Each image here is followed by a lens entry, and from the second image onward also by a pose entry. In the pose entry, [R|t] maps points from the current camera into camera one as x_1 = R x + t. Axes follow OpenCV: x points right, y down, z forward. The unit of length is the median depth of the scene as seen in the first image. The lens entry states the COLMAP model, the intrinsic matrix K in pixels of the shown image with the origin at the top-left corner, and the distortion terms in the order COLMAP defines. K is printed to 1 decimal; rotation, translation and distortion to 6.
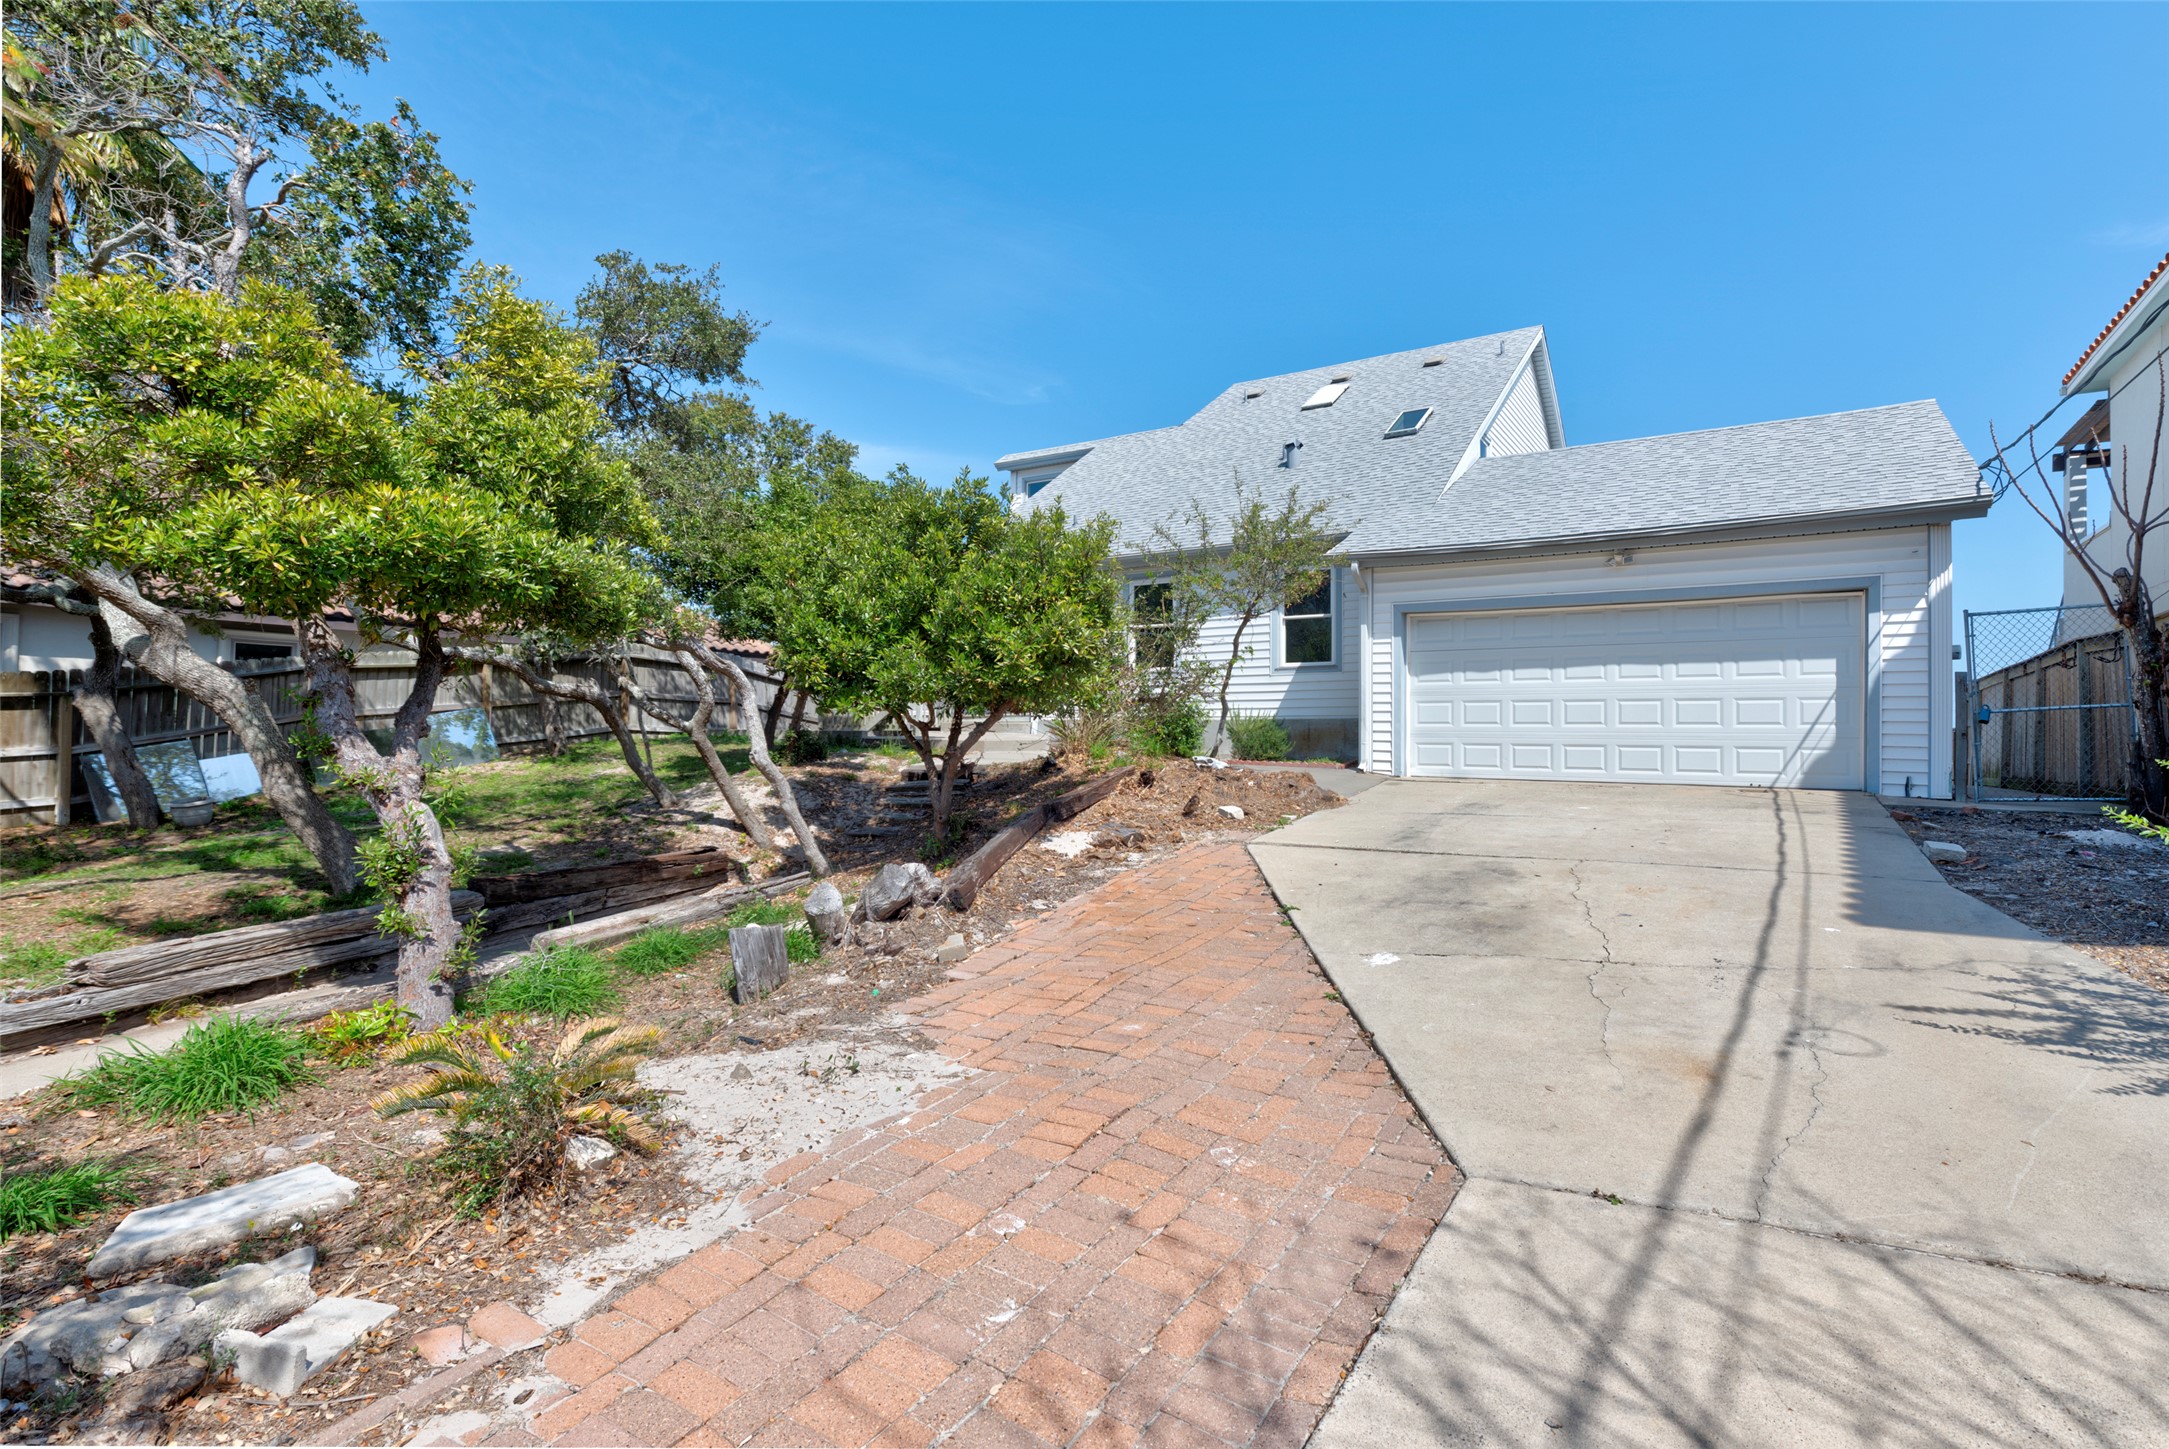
lens RADIAL K [[1084.2, 0, 1085.6], [0, 1084.2, 719.1], [0, 0, 1]] dist [0.000566, 0.001121]
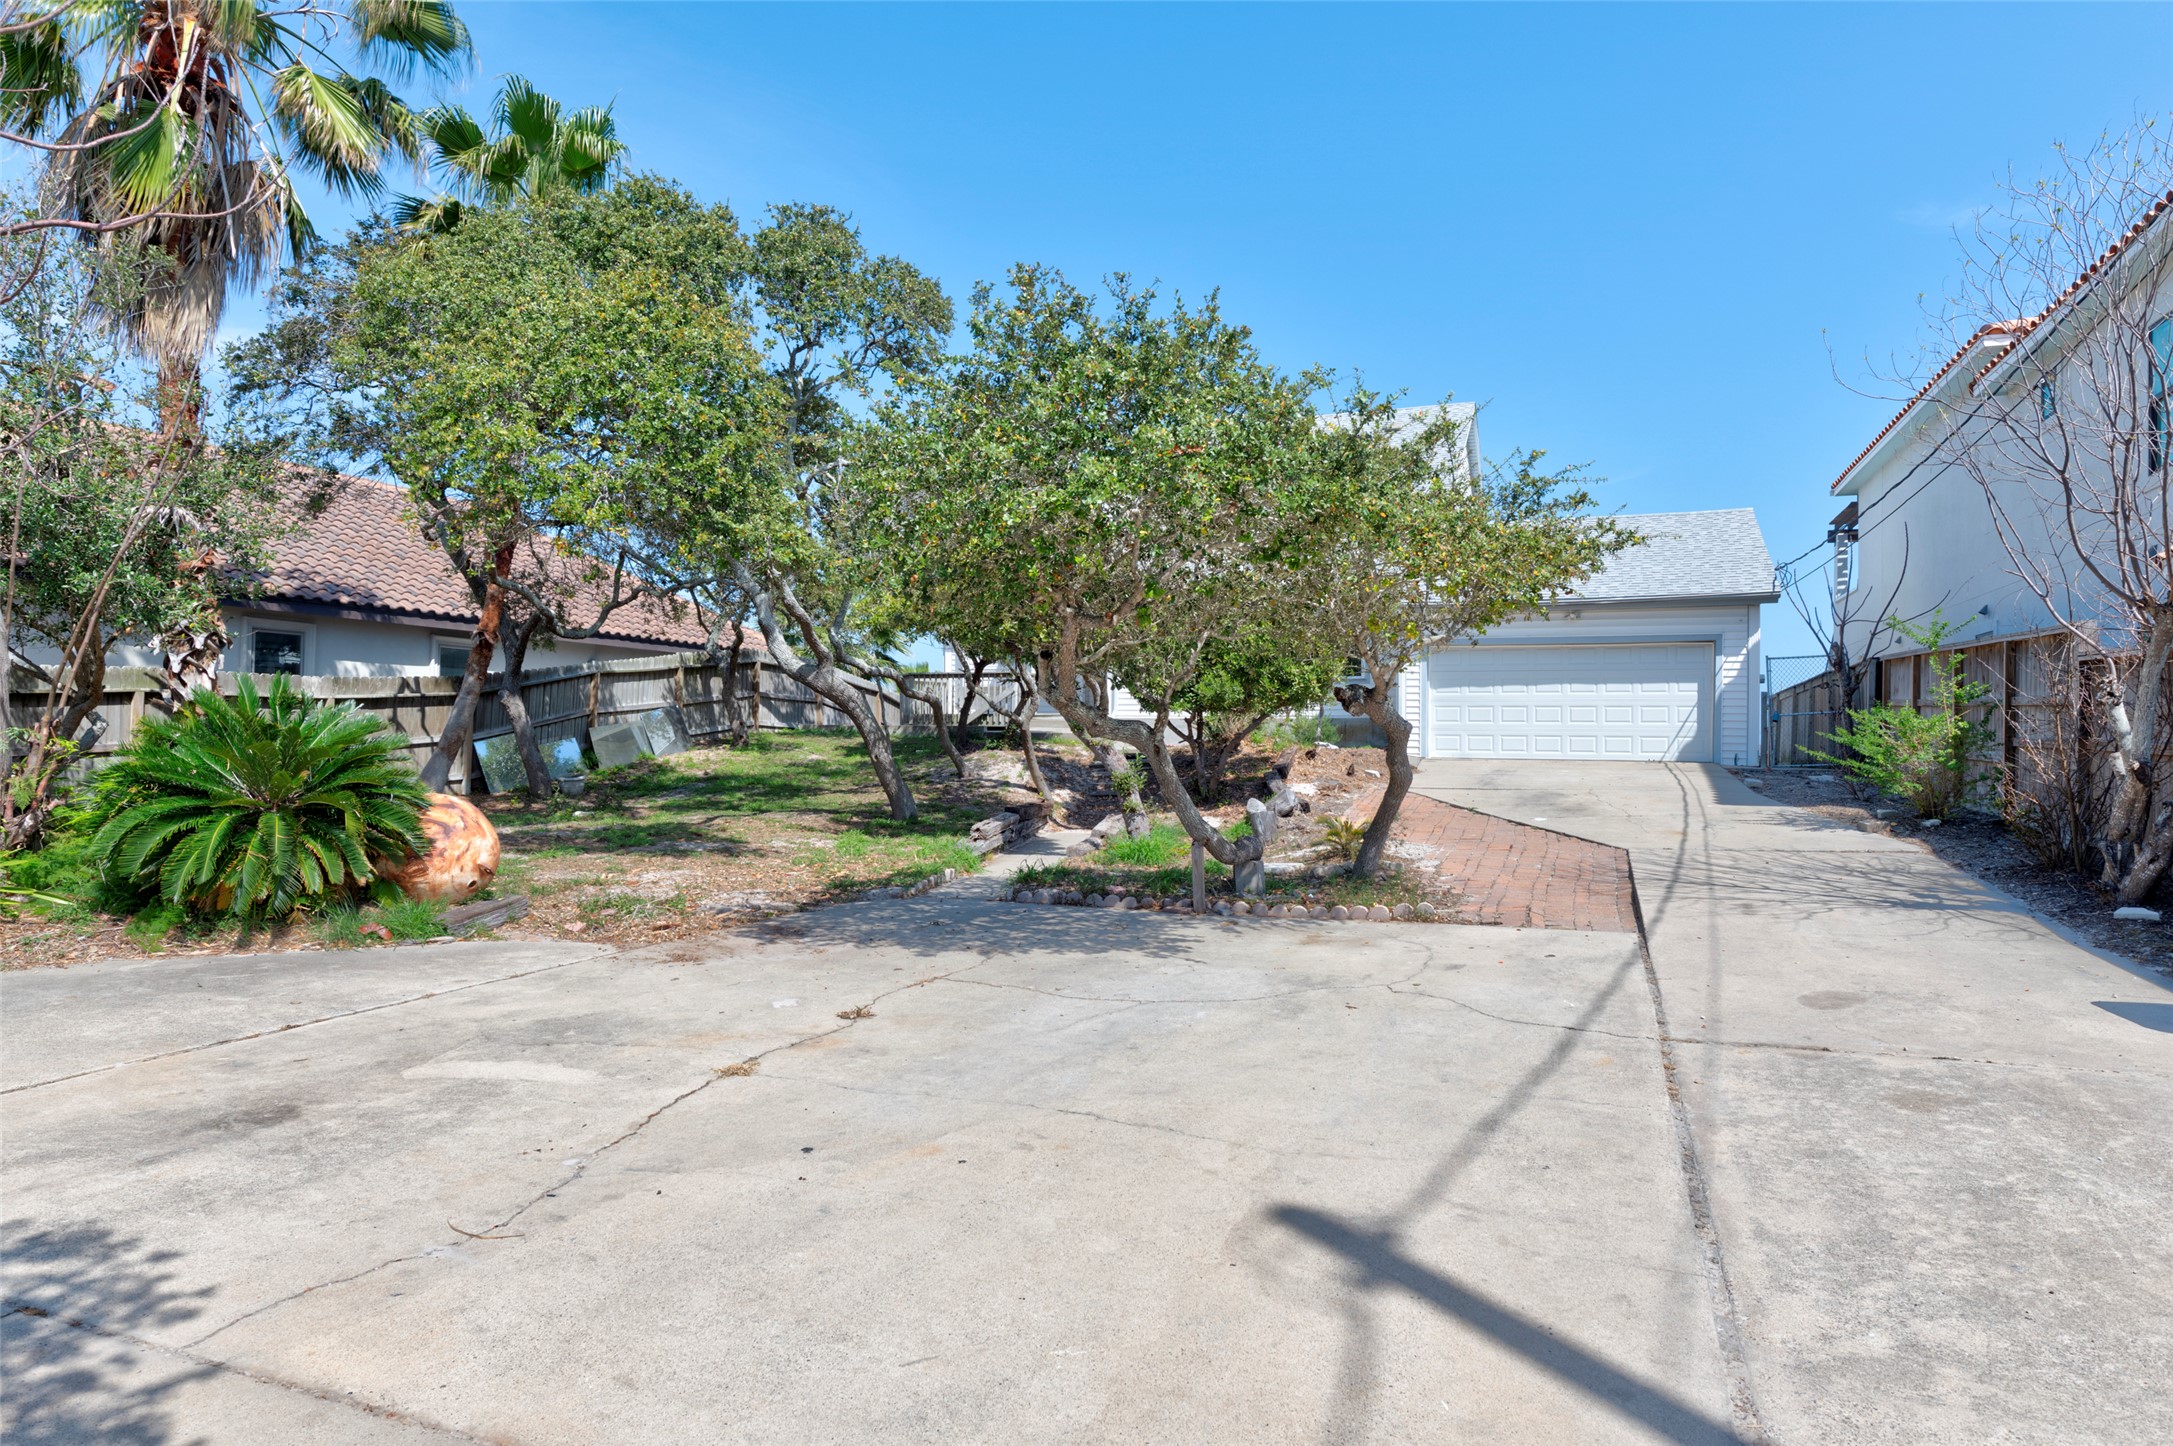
lens RADIAL K [[1309.9, 0, 1085.9], [0, 1309.9, 732.1], [0, 0, 1]] dist [0.002935, -0.000463]
pose [[0.981333, 0.003184, 0.192292, -0.581546], [-0.004812, 0.999956, 0.007998, 0.007868], [-0.192258, -0.008774, 0.981305, -0.748546]]
